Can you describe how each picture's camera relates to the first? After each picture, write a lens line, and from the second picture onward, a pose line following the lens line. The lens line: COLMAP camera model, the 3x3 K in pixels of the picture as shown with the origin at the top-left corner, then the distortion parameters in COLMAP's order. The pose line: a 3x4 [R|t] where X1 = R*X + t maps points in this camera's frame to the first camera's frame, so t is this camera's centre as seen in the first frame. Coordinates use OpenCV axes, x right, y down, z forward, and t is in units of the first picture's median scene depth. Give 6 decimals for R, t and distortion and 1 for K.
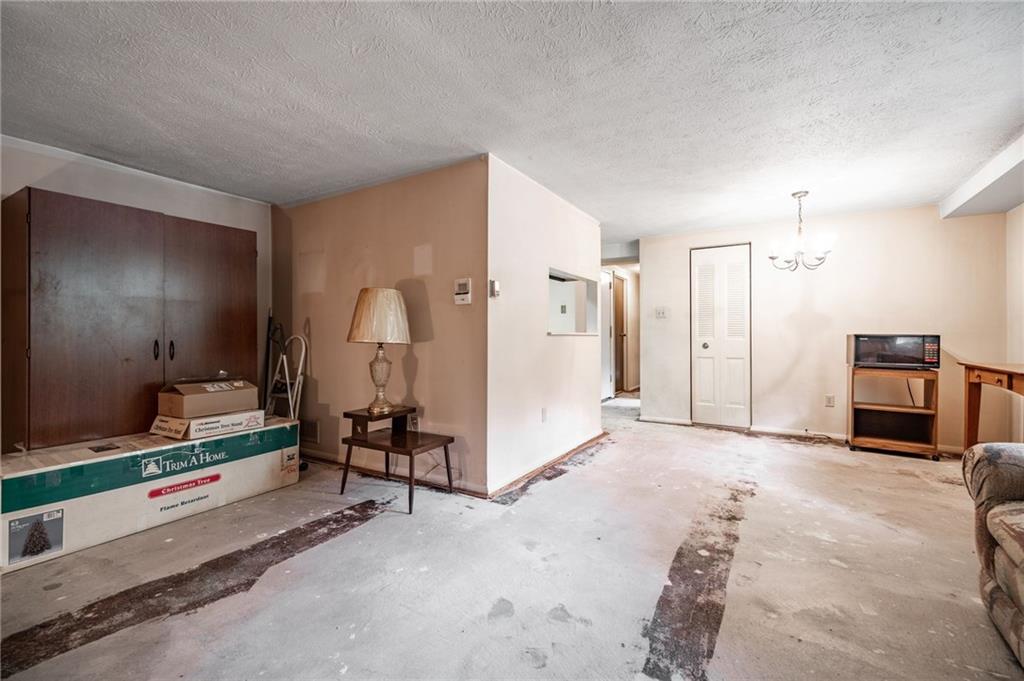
lens RADIAL K [[449.8, 0, 493.2], [0, 449.8, 329.5], [0, 0, 1]] dist [0.001698, -0.000231]
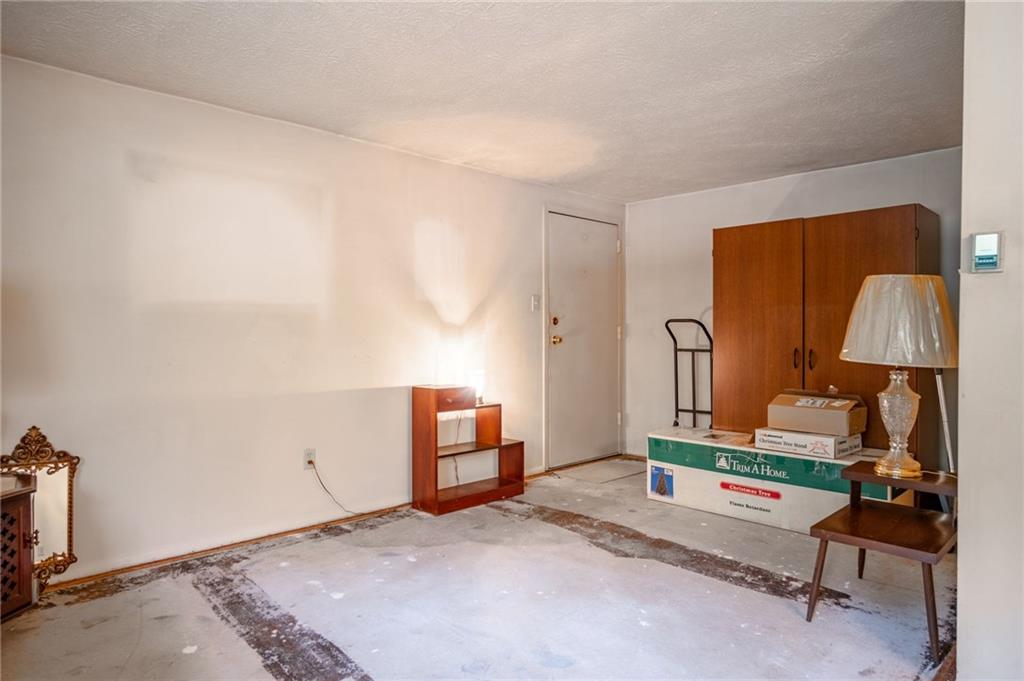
lens RADIAL K [[627.8, 0, 512.0], [0, 627.8, 340.5], [0, 0, 1]] dist [-0.003848, -0.002988]
pose [[-0.247596, 0.014991, -0.968747, 0.851678], [0.010287, 0.999865, 0.012843, -0.019570], [0.968809, -0.006785, -0.247716, 0.851321]]
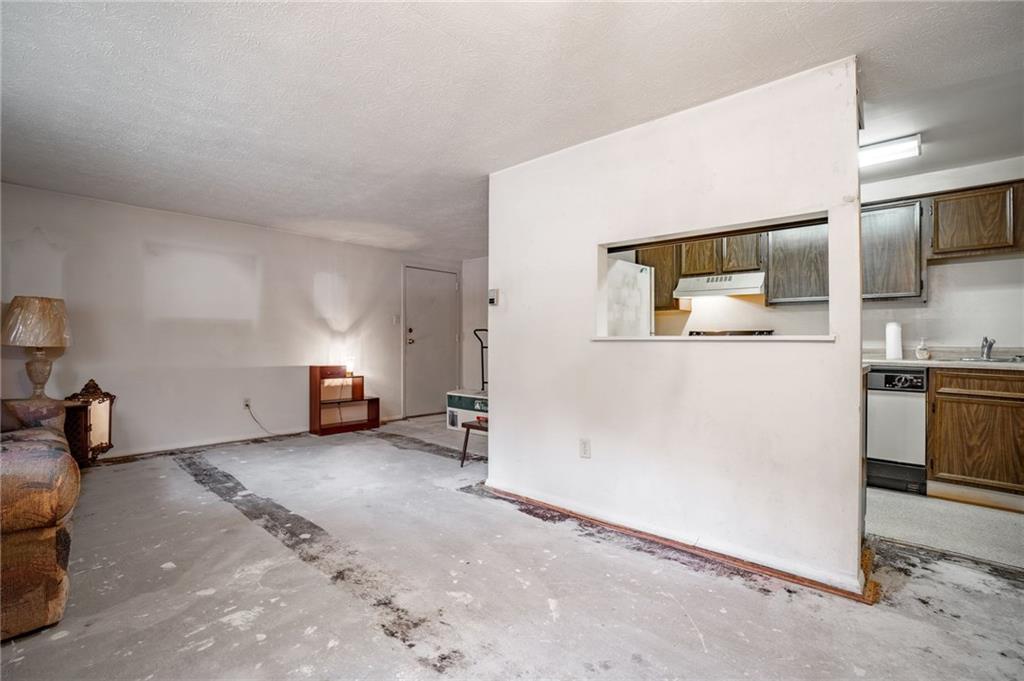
lens RADIAL K [[465.0, 0, 502.6], [0, 465.0, 340.4], [0, 0, 1]] dist [-0.058006, 0.021939]
pose [[-0.177098, -0.003017, -0.984189, 1.281809], [0.009376, 0.999945, -0.004753, 0.018598], [0.984149, -0.010069, -0.177060, 1.445766]]
